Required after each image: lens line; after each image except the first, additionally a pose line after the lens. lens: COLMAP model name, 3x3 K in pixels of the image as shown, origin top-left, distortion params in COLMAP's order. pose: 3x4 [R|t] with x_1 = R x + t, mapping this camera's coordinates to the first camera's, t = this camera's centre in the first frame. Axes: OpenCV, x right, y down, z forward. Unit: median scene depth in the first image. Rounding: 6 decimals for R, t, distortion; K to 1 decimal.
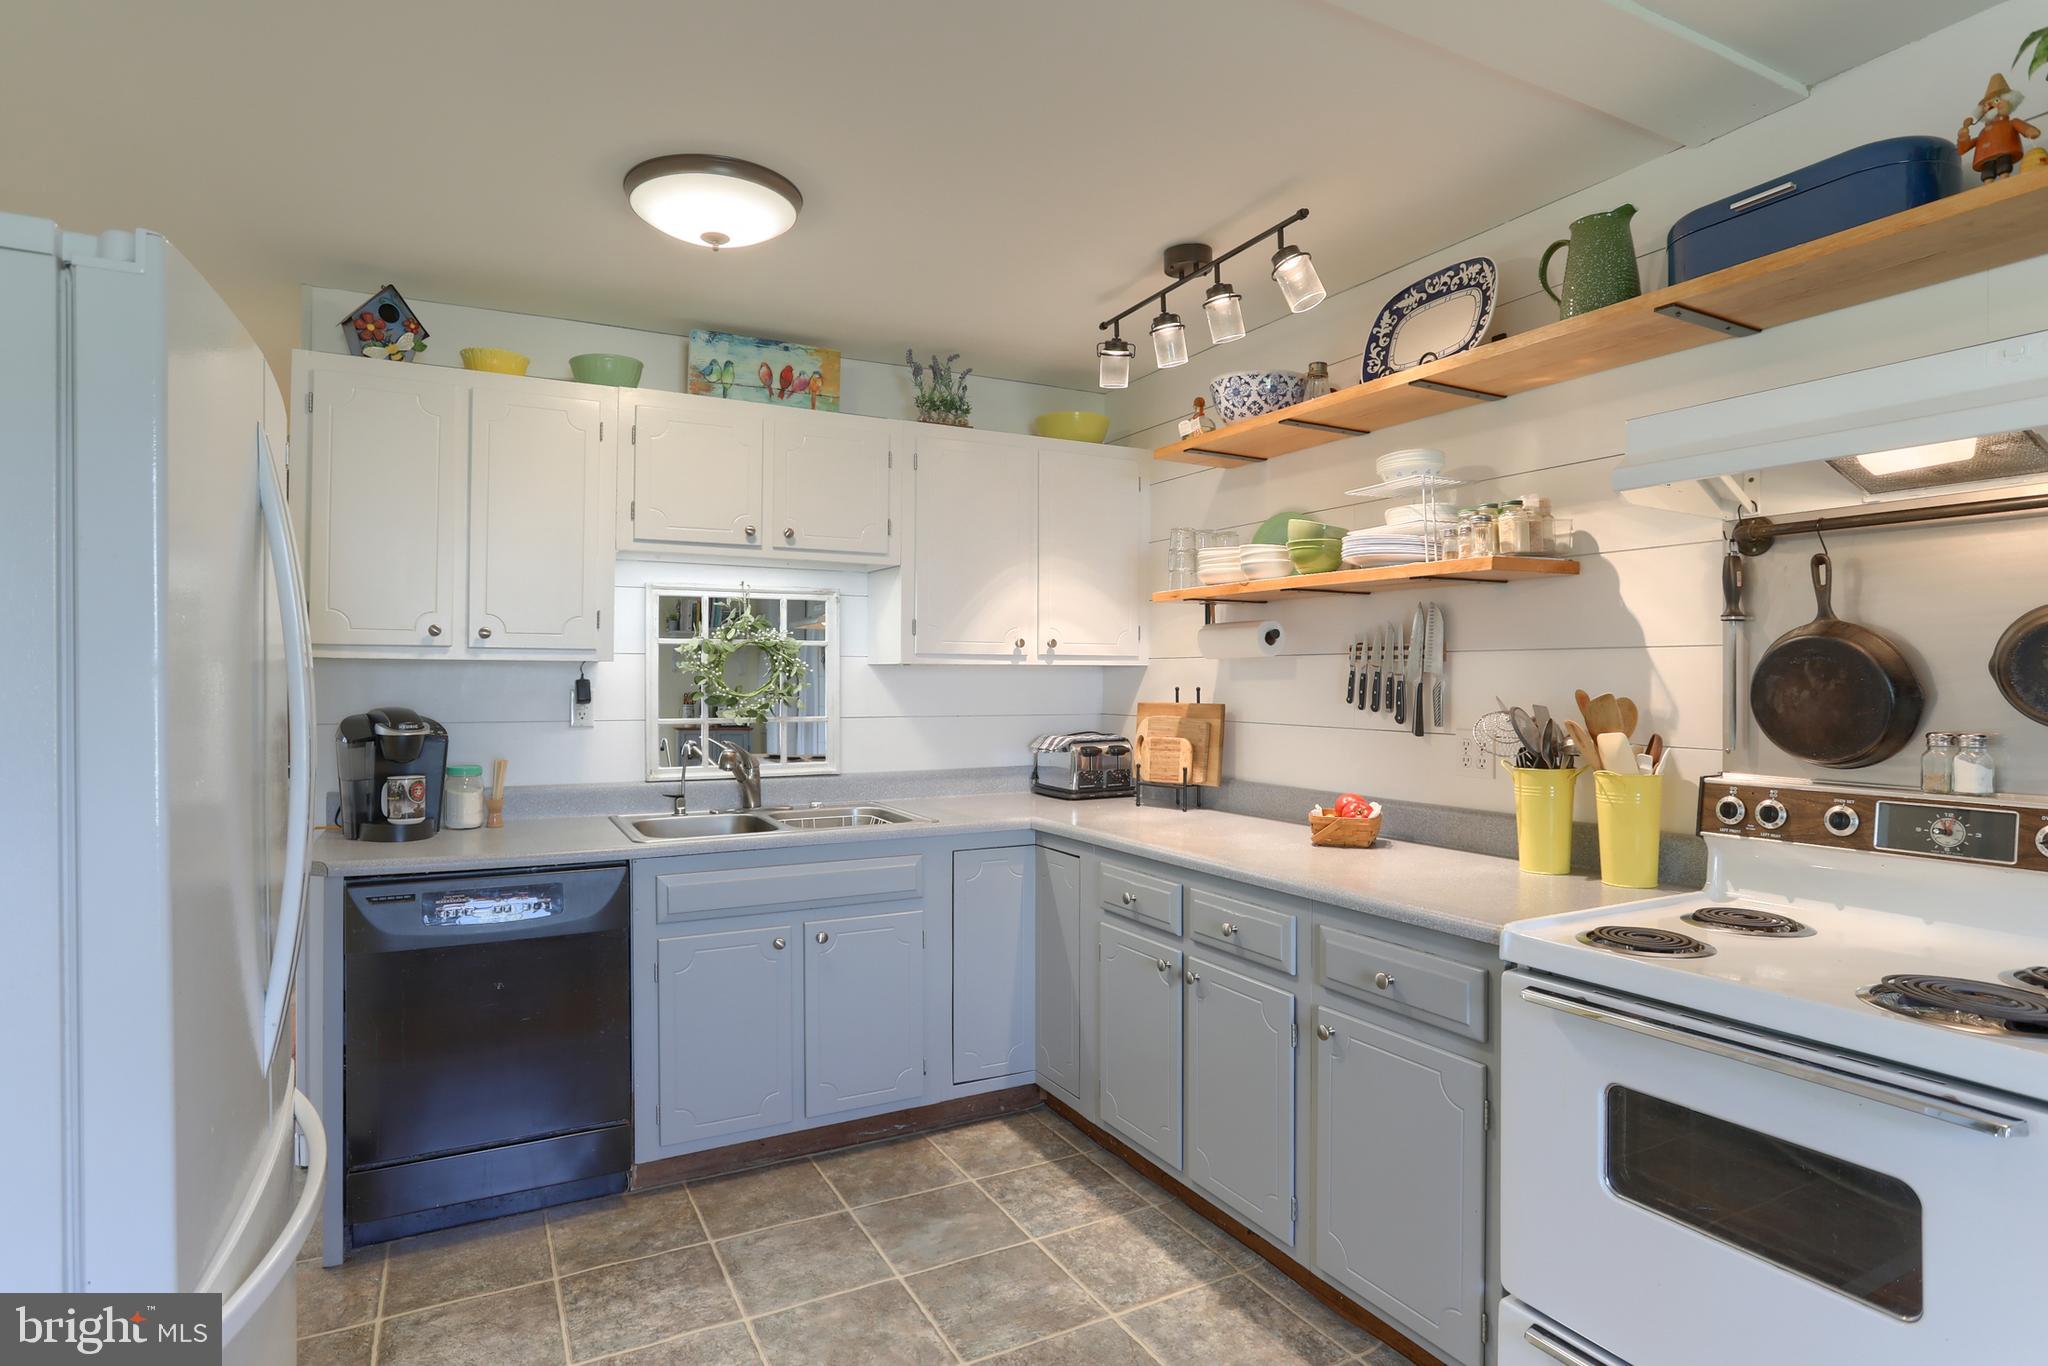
lens RADIAL K [[1071.9, 0, 1004.0], [0, 1071.9, 666.5], [0, 0, 1]] dist [-0.063038, 0.041040]
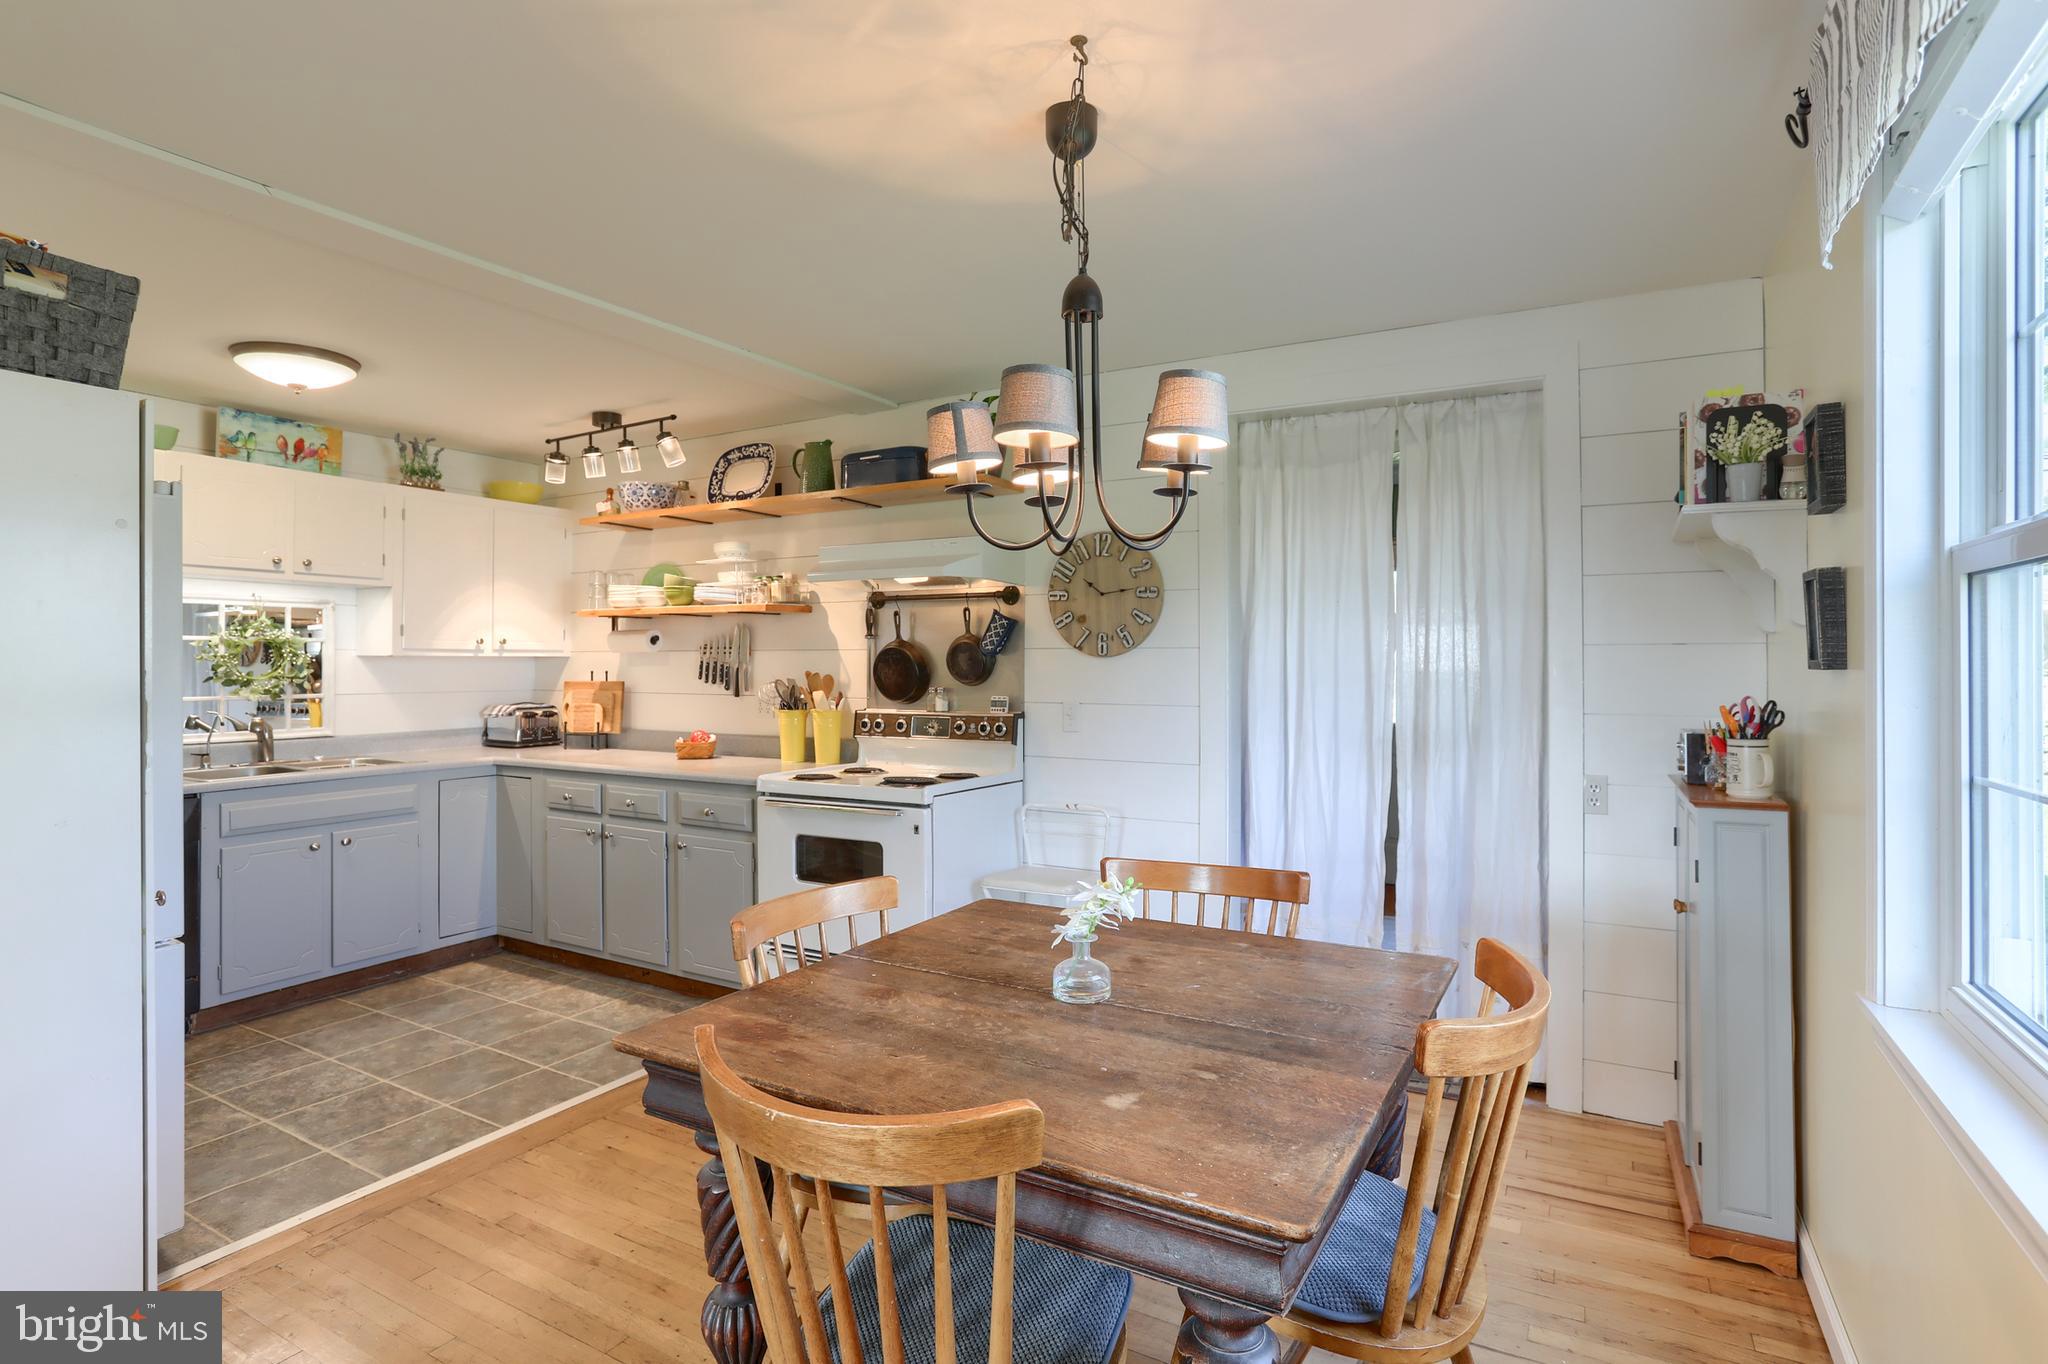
lens RADIAL K [[1034.1, 0, 1017.9], [0, 1034.1, 650.0], [0, 0, 1]] dist [-0.081446, 0.051700]
pose [[0.836391, 0.004522, 0.548114, -0.163904], [-0.003419, 0.999990, -0.003033, -0.010484], [-0.548122, 0.000663, 0.836398, -0.704616]]
